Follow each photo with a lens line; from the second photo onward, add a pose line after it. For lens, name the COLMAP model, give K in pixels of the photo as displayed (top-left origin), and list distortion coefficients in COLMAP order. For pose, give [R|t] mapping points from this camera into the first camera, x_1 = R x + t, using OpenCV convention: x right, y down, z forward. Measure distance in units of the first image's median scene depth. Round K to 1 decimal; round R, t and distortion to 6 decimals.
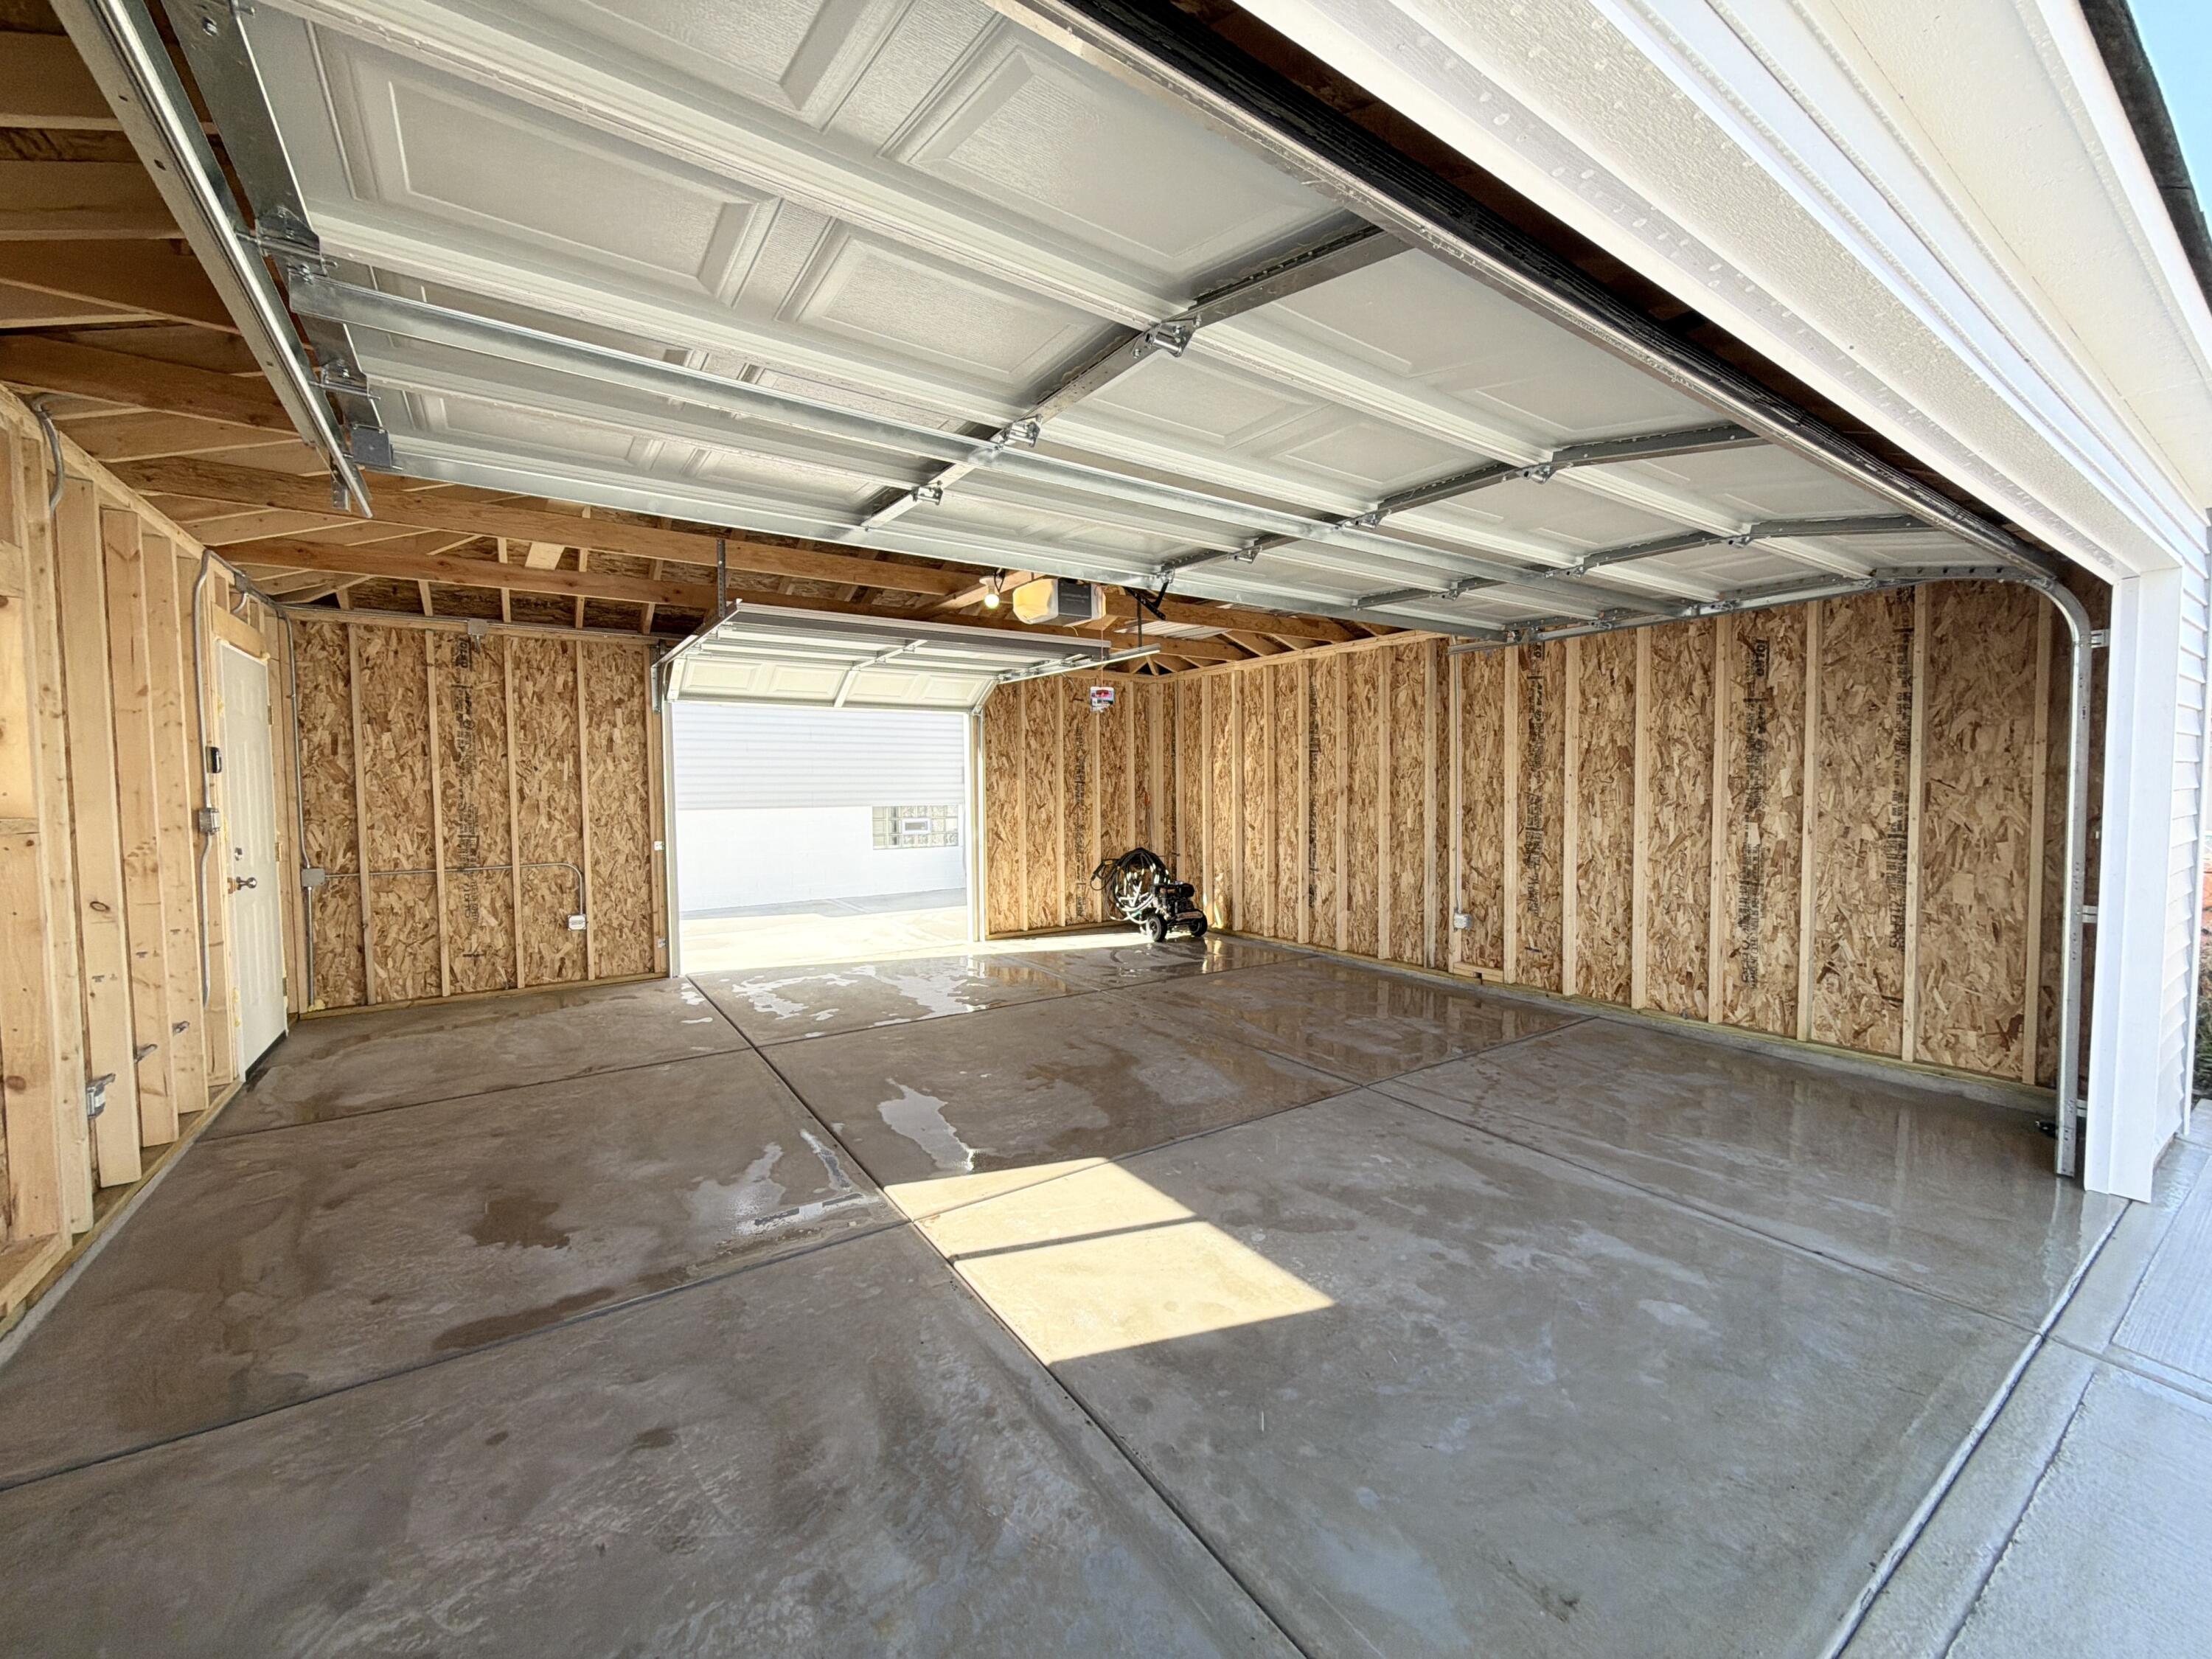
lens RADIAL K [[887.8, 0, 1112.3], [0, 887.8, 829.4], [0, 0, 1]] dist [0.001992, -0.000283]
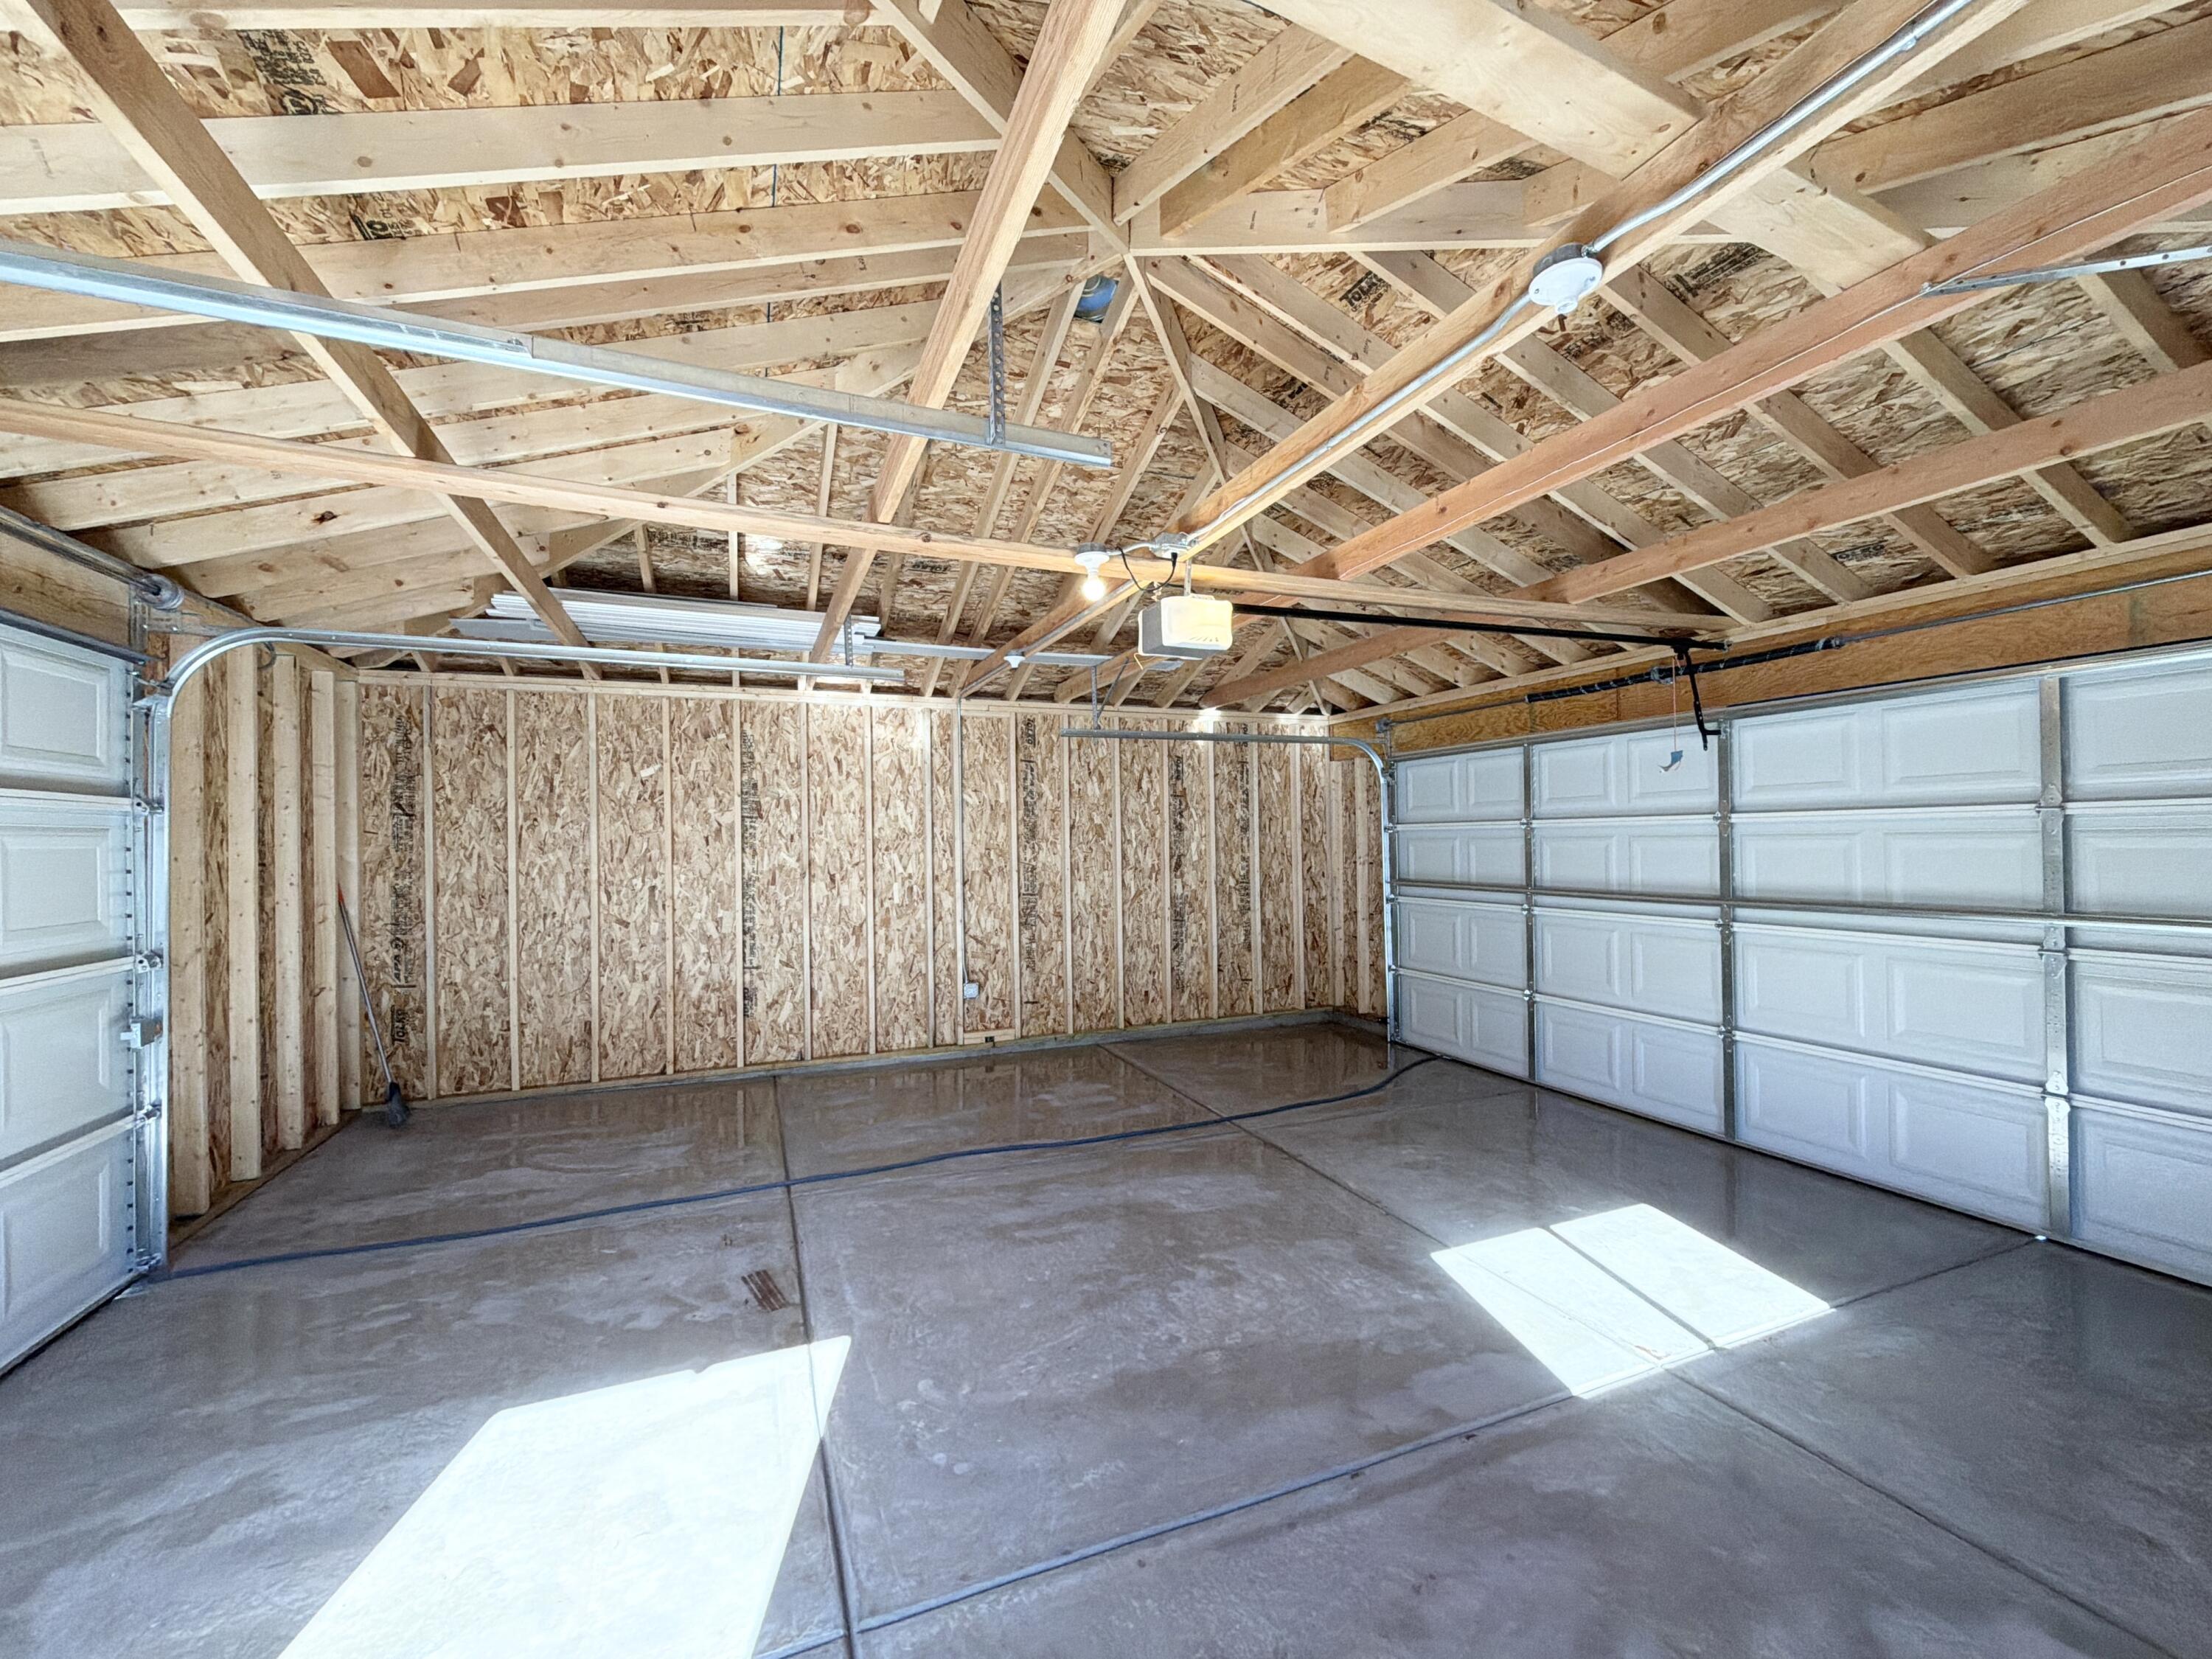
lens RADIAL K [[887.8, 0, 1107.3], [0, 887.8, 829.8], [0, 0, 1]] dist [0.001992, -0.000283]
pose [[0.194813, 0.014293, 0.980736, -0.561379], [0.060537, 0.997812, -0.026567, -0.042565], [-0.978971, 0.064546, 0.193521, 0.623608]]
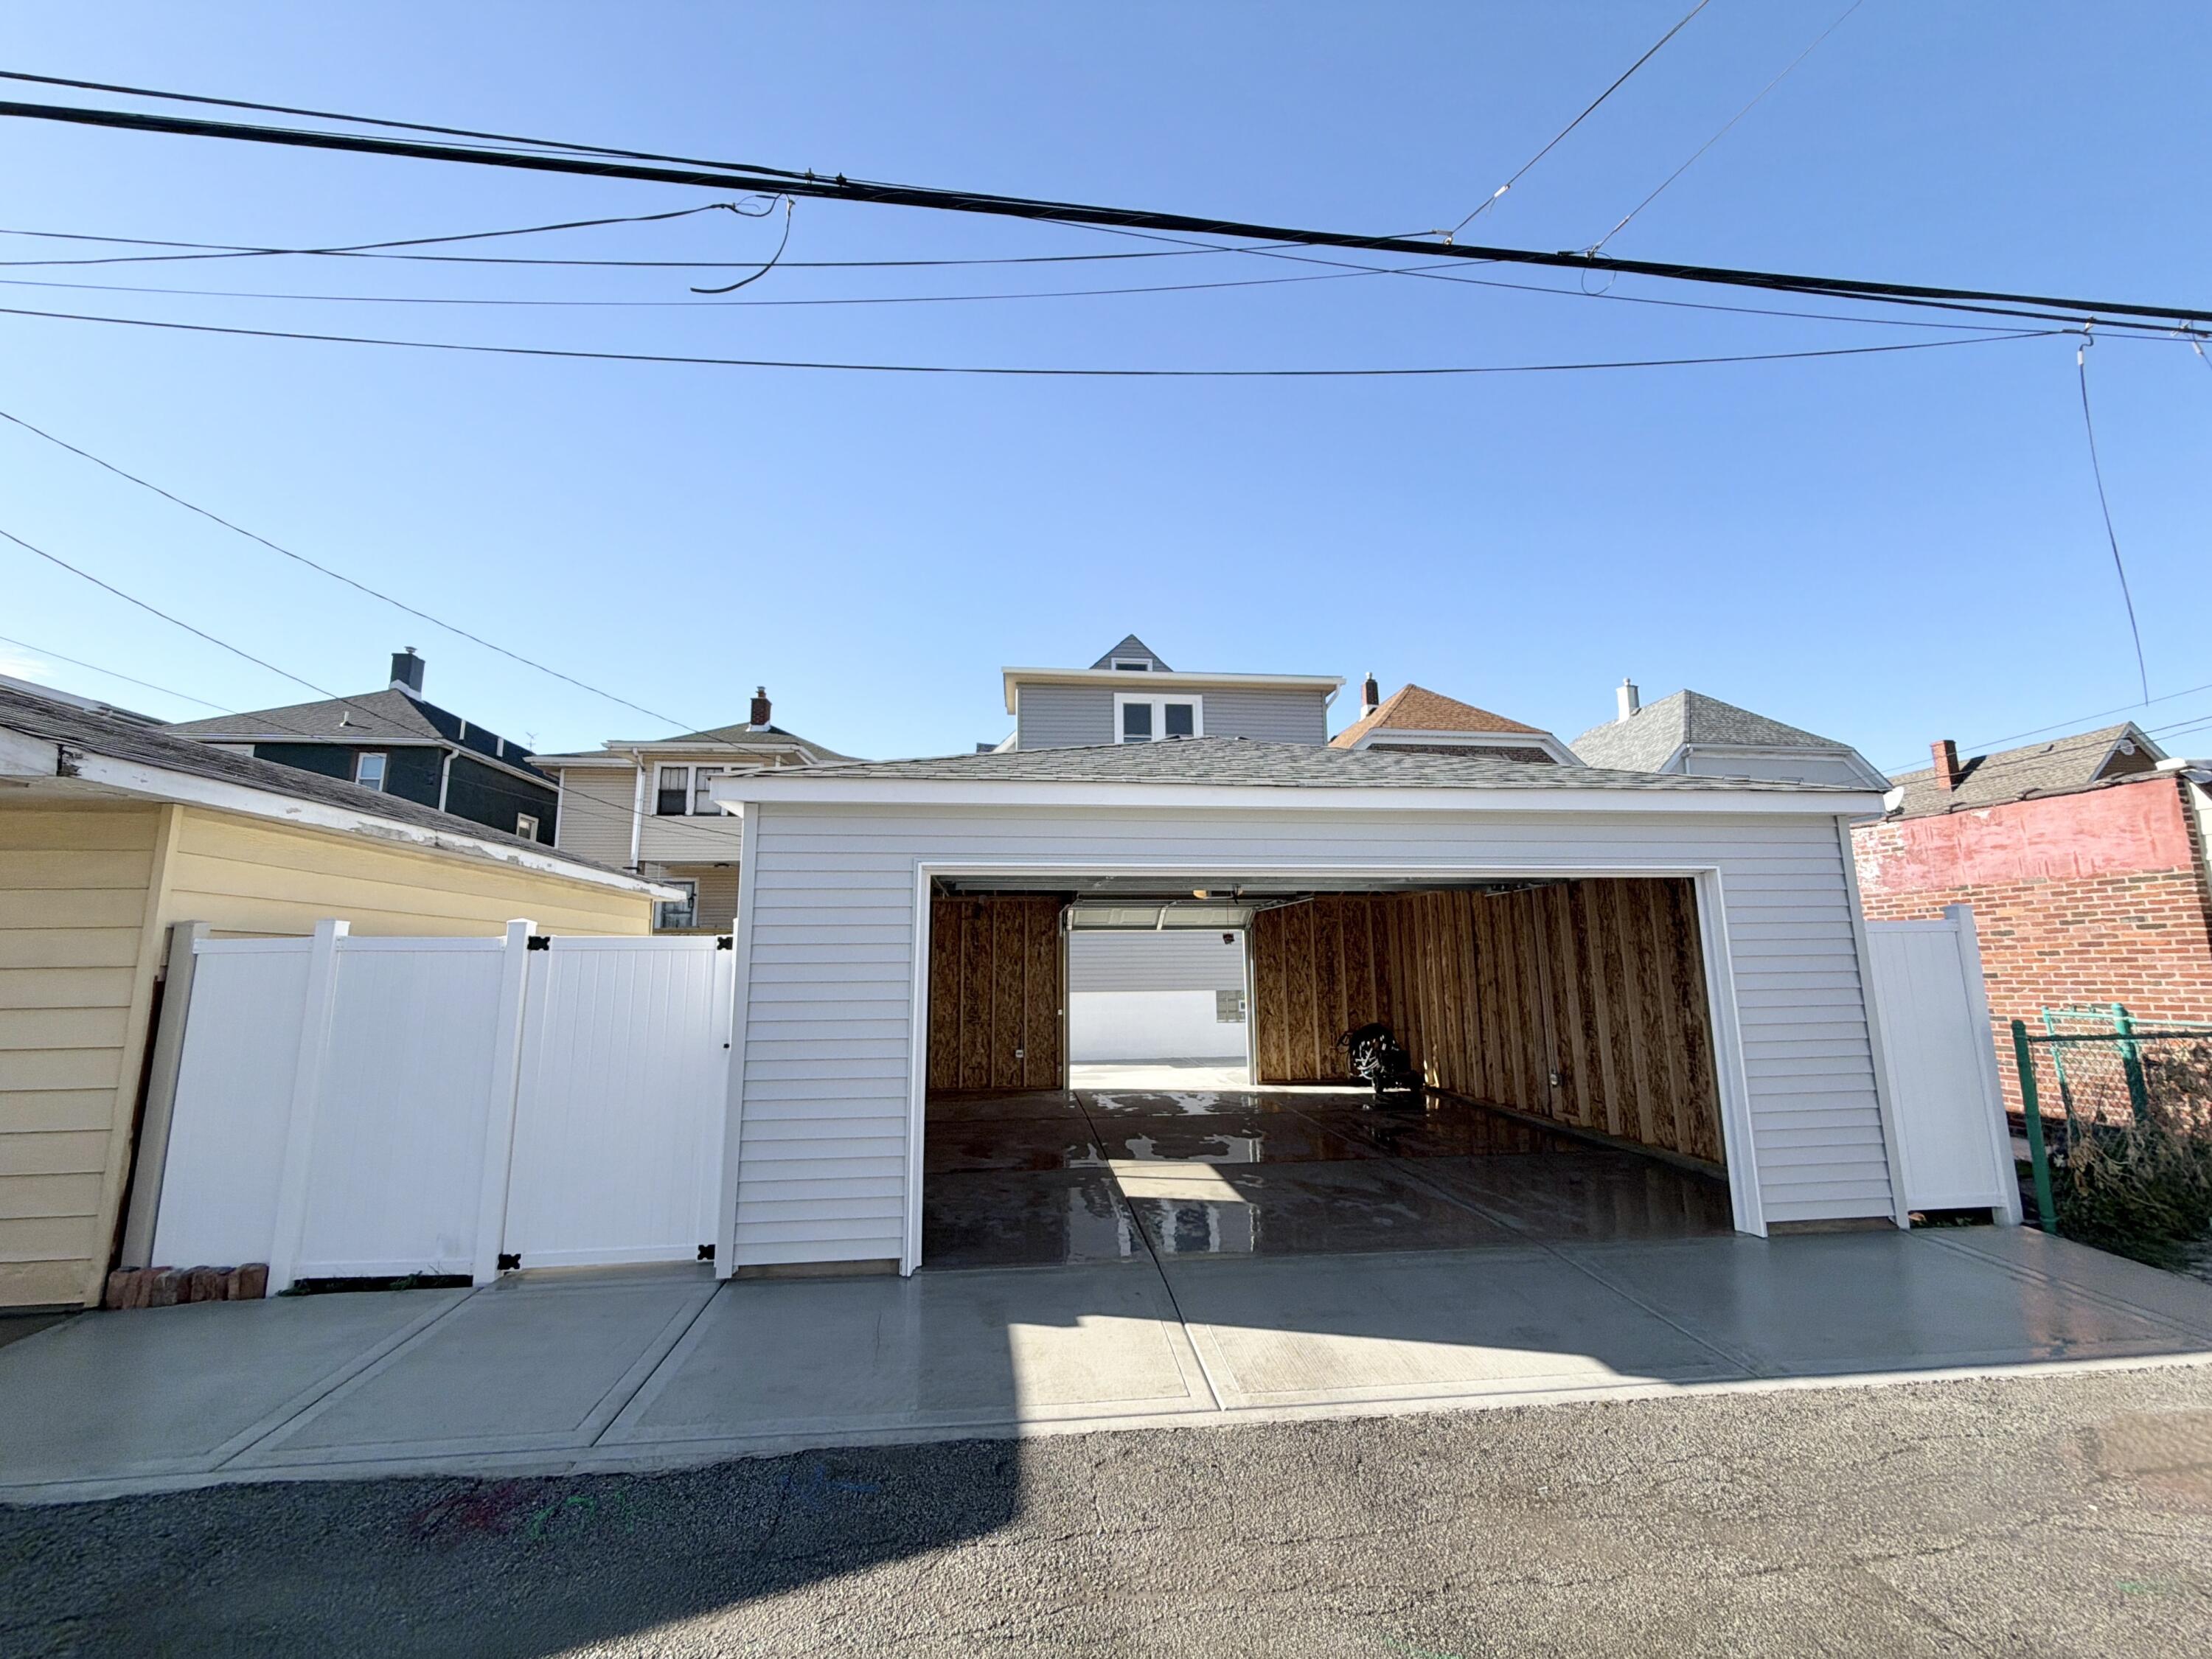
lens RADIAL K [[887.8, 0, 1109.7], [0, 887.8, 825.1], [0, 0, 1]] dist [0.001992, -0.000283]
pose [[0.882425, -0.077586, -0.464011, 0.441878], [-0.020308, 0.979106, -0.202334, 0.009380], [0.470014, 0.187967, 0.862412, -0.573473]]
